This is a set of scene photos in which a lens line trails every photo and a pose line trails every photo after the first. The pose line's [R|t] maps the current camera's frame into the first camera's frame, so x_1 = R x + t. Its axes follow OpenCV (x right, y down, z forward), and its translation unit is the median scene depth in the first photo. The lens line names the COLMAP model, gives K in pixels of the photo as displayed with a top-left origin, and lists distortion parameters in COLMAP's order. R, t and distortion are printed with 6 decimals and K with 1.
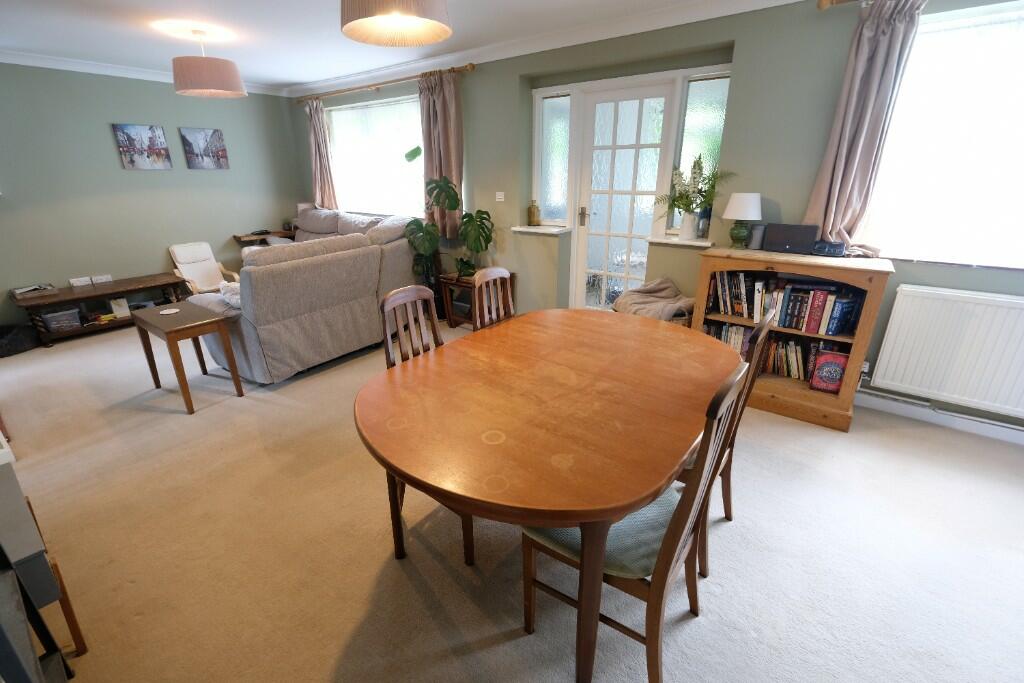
lens RADIAL K [[445.1, 0, 513.8], [0, 445.1, 340.0], [0, 0, 1]] dist [-0.003135, 0.001068]
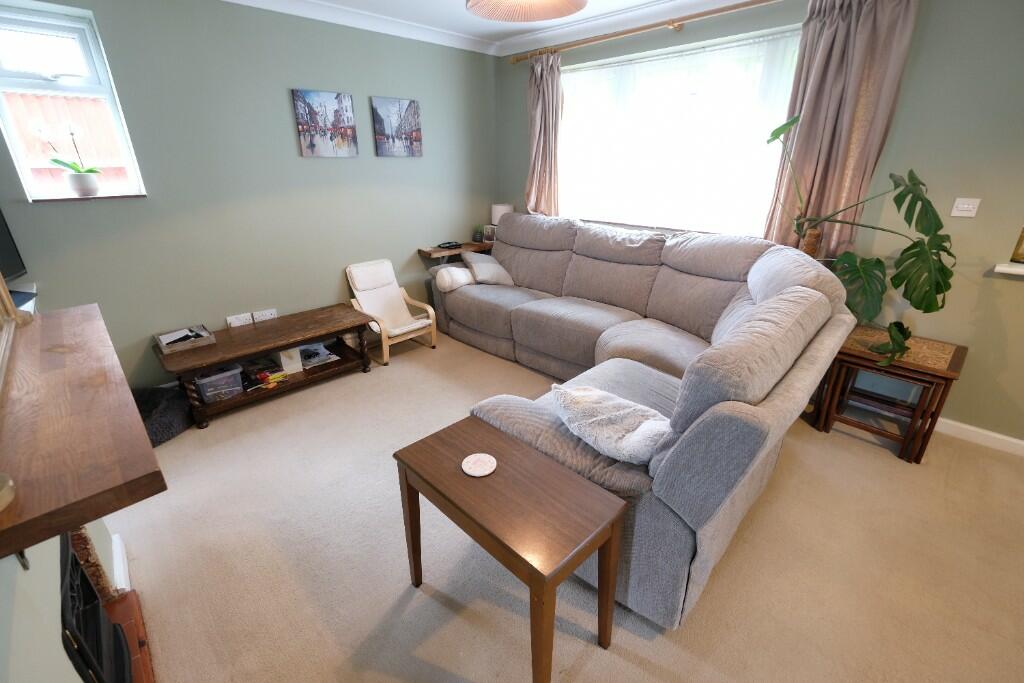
lens RADIAL K [[445.1, 0, 513.6], [0, 445.1, 339.4], [0, 0, 1]] dist [-0.003135, 0.001068]
pose [[0.990005, 0.052562, -0.130871, -0.413189], [-0.050152, 0.998507, 0.021652, -0.123691], [0.131814, -0.014872, 0.991163, 0.330298]]
